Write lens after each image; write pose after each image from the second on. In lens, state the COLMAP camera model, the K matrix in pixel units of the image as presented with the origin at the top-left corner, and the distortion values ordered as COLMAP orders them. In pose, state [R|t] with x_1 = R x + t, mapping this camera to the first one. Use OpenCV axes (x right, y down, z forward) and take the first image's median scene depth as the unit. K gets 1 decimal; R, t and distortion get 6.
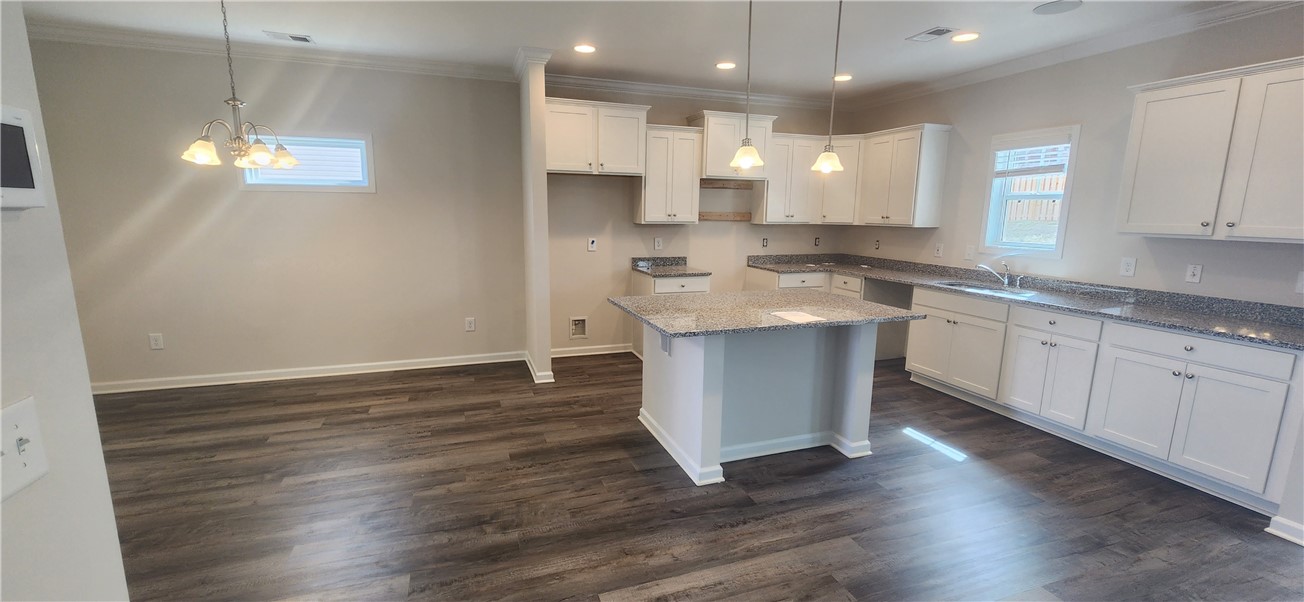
lens RADIAL K [[526.5, 0, 647.7], [0, 526.5, 304.0], [0, 0, 1]] dist [-0.002824, -0.000398]
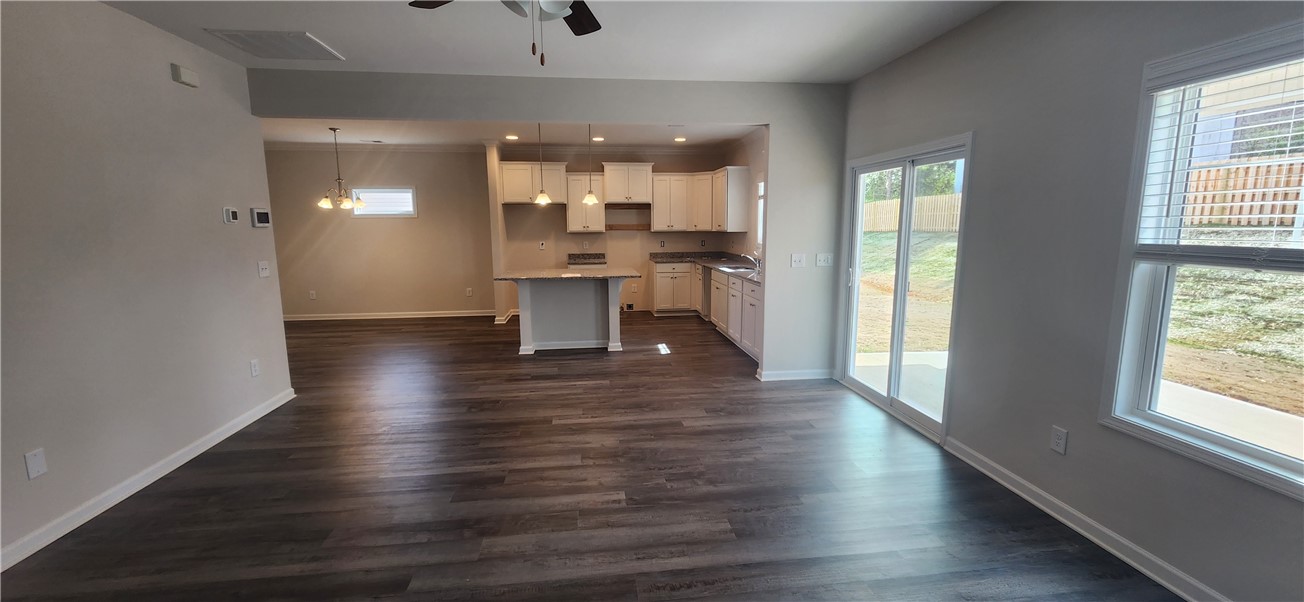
lens RADIAL K [[528.3, 0, 652.0], [0, 528.3, 301.0], [0, 0, 1]] dist [0.002097, 0.000018]
pose [[0.975764, 0.011661, -0.218513, 0.723879], [-0.018802, 0.999354, -0.030628, 0.125859], [0.218014, 0.033994, 0.975353, -0.638145]]
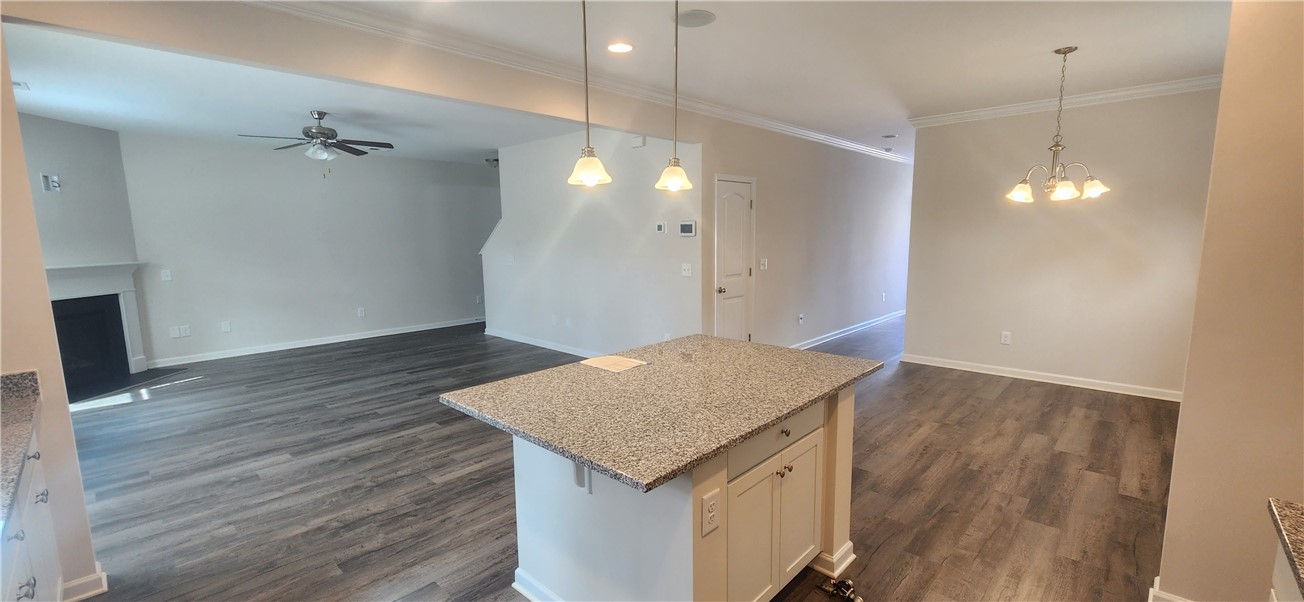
lens RADIAL K [[528.3, 0, 652.0], [0, 528.3, 301.0], [0, 0, 1]] dist [0.002097, 0.000018]
pose [[-0.889626, 0.056686, -0.453158, 0.429142], [-0.080321, 0.957379, 0.277443, -0.217998], [0.449571, 0.283219, -0.847156, 1.204160]]
